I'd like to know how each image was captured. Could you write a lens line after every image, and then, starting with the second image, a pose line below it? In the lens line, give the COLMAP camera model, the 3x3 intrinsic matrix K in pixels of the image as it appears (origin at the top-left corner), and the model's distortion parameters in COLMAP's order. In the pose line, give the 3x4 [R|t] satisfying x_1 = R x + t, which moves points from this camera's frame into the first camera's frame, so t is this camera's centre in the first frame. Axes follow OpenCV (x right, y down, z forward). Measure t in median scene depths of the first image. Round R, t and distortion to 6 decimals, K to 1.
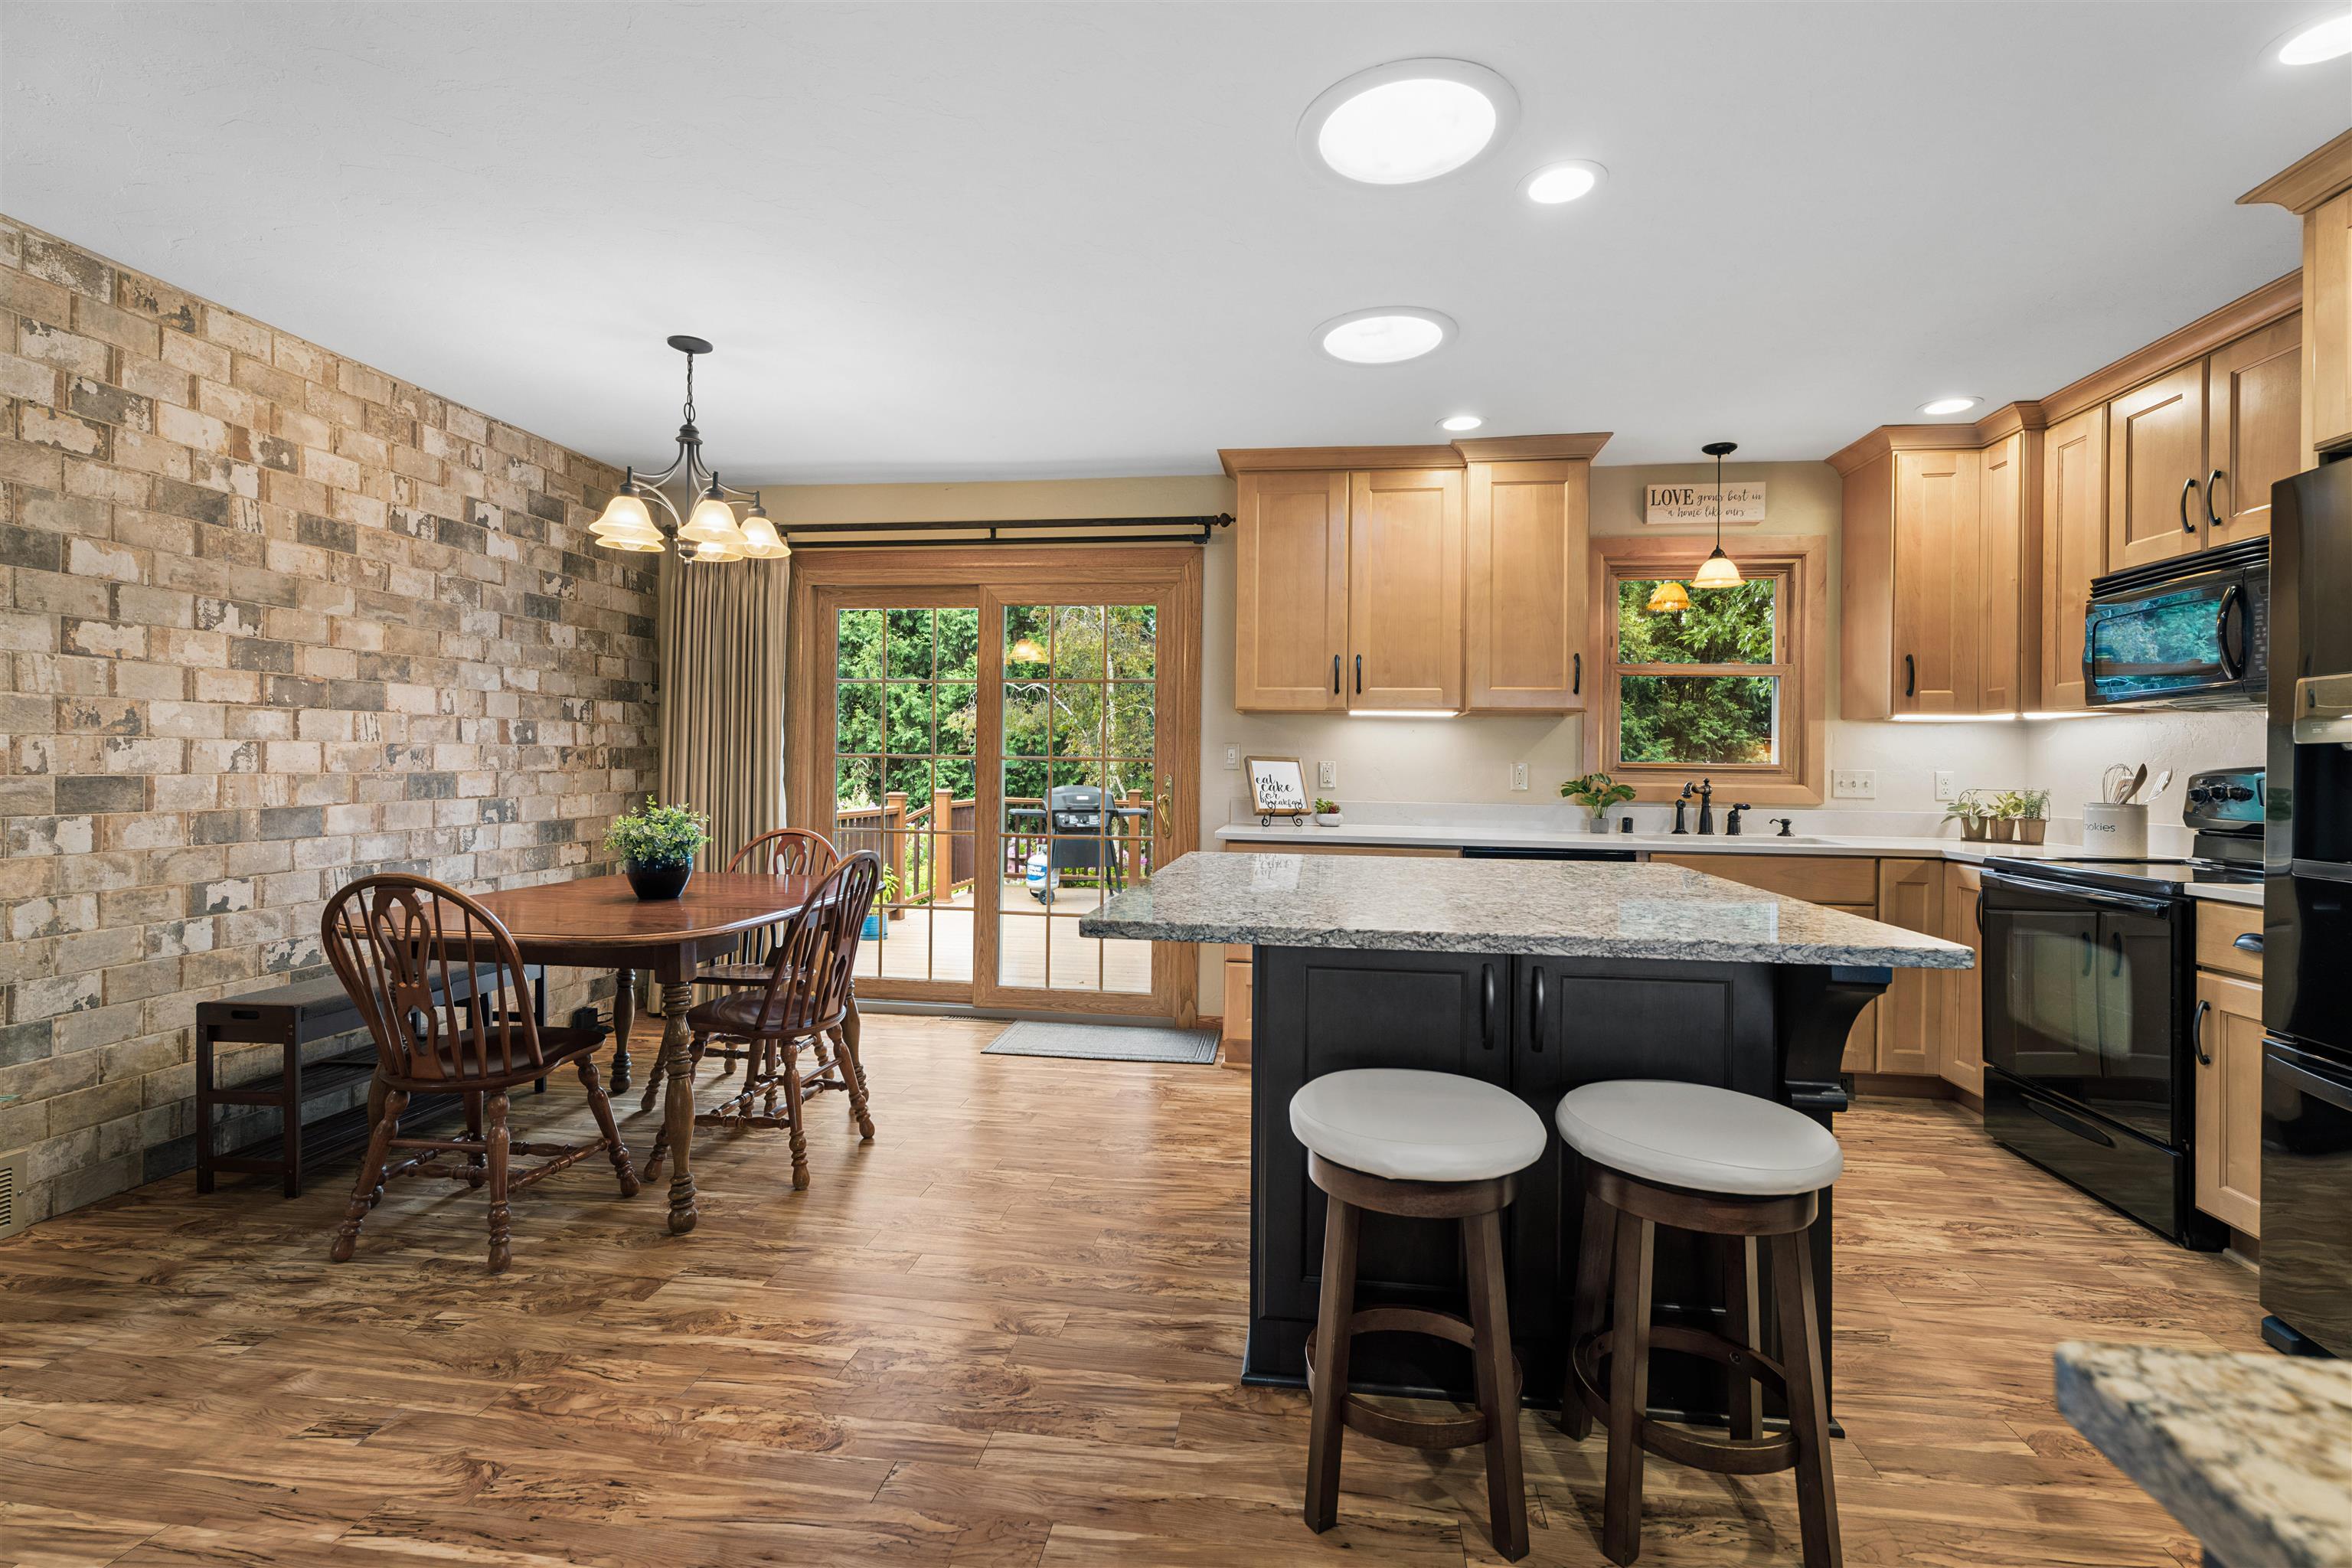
lens RADIAL K [[1051.7, 0, 1185.2], [0, 1051.7, 764.0], [0, 0, 1]] dist [0.004839, -0.002322]
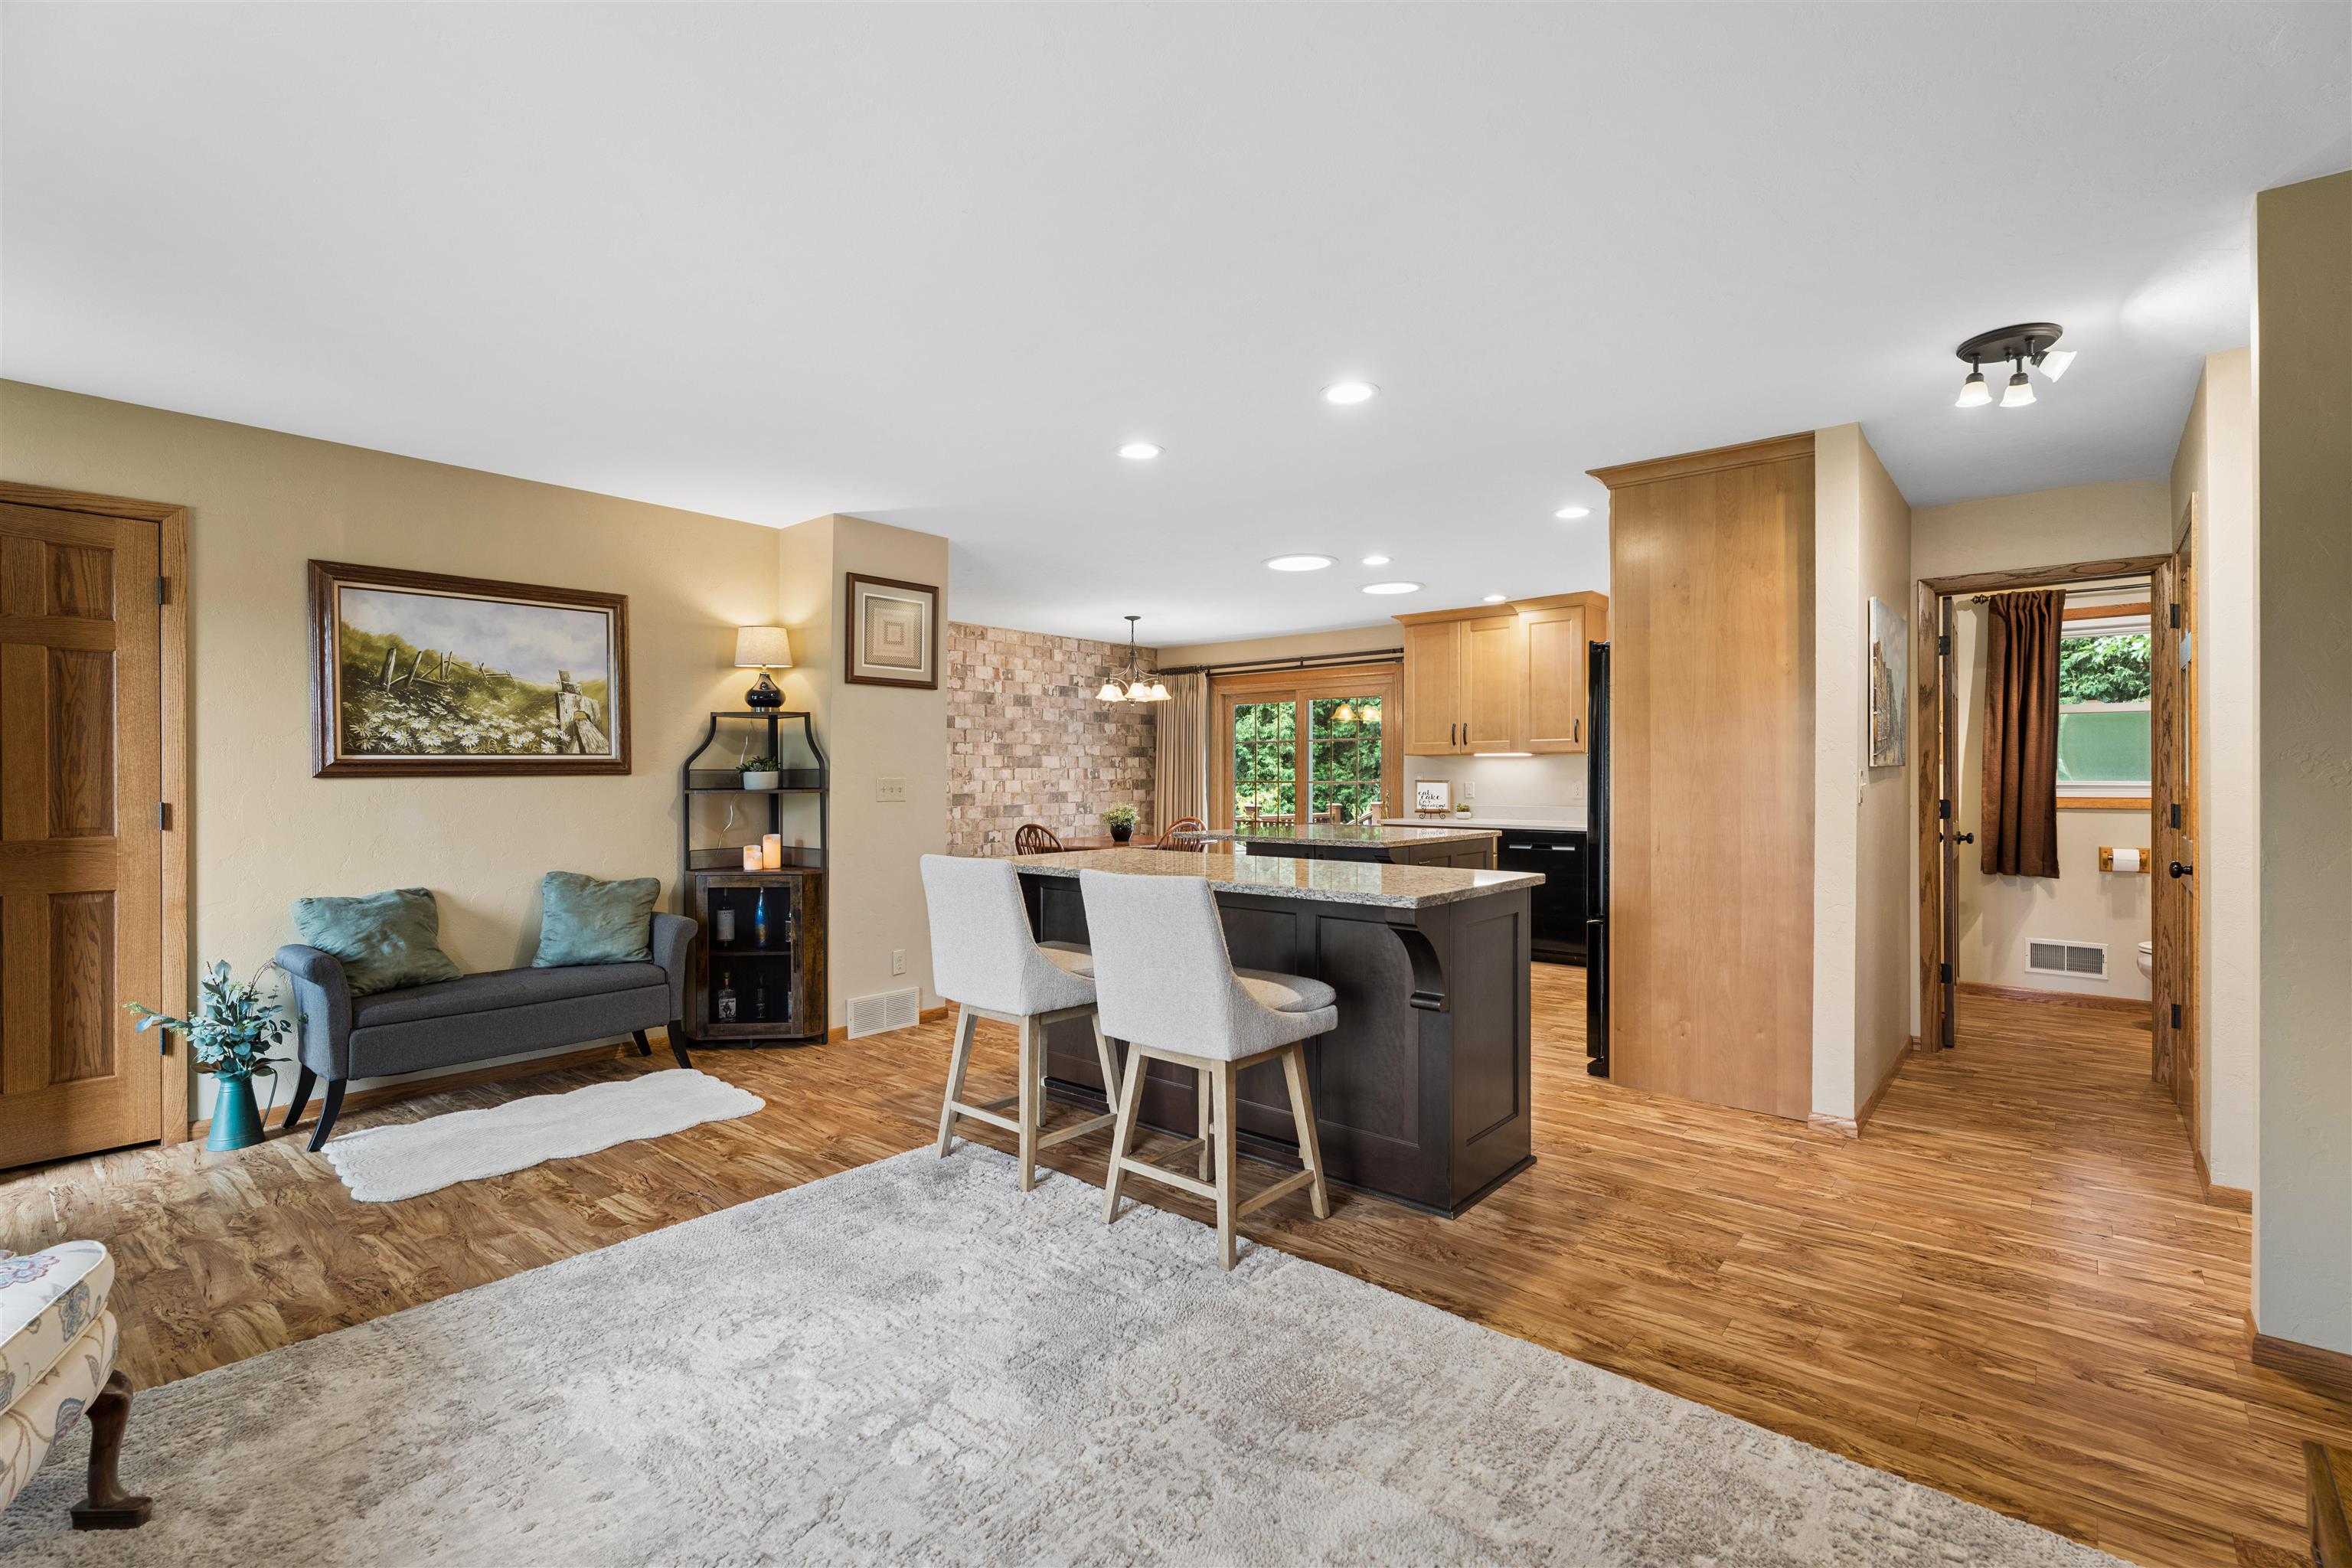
lens RADIAL K [[1051.7, 0, 1155.0], [0, 1051.7, 762.7], [0, 0, 1]] dist [0.004839, -0.002322]
pose [[0.827208, -0.021711, -0.561477, 0.876269], [0.010827, 0.999684, -0.022706, -0.002044], [0.561792, 0.012703, 0.827181, -0.926038]]
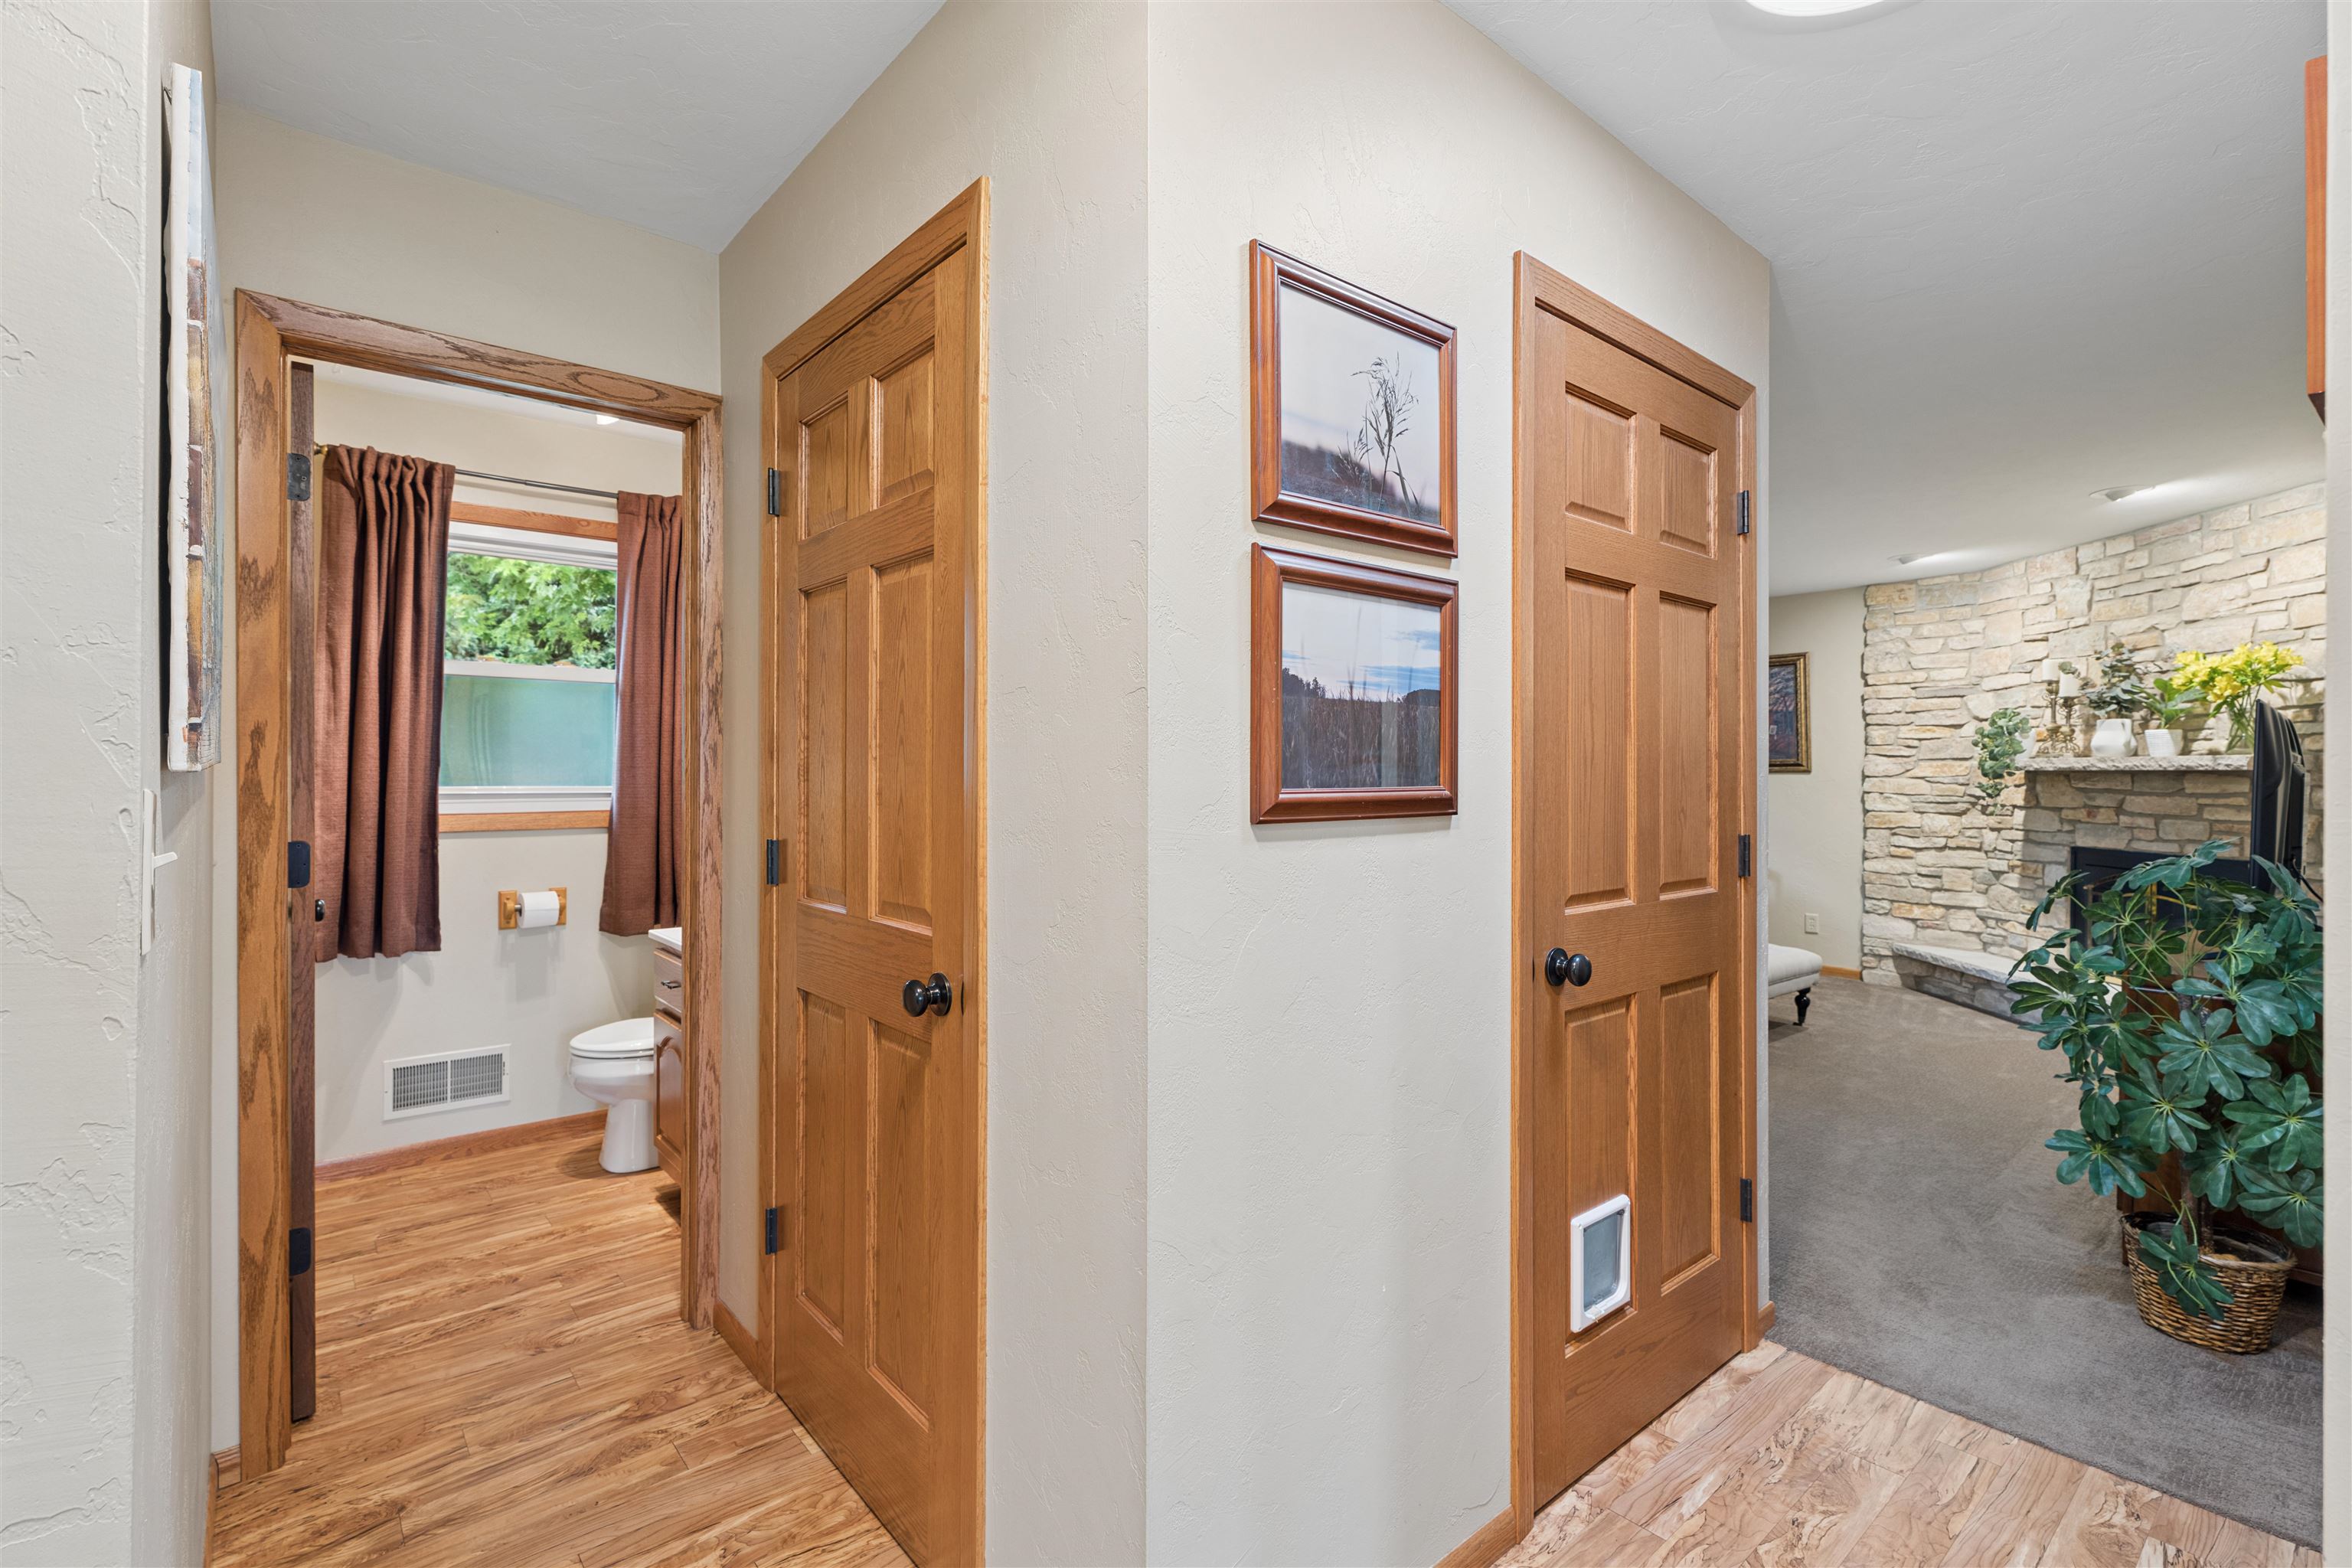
lens RADIAL K [[1051.7, 0, 1182.1], [0, 1051.7, 775.8], [0, 0, 1]] dist [0.004839, -0.002322]
pose [[0.672260, -0.012205, 0.740215, 0.856135], [0.003283, 0.999903, 0.013506, -0.015979], [-0.740308, -0.006650, 0.672235, 0.015488]]
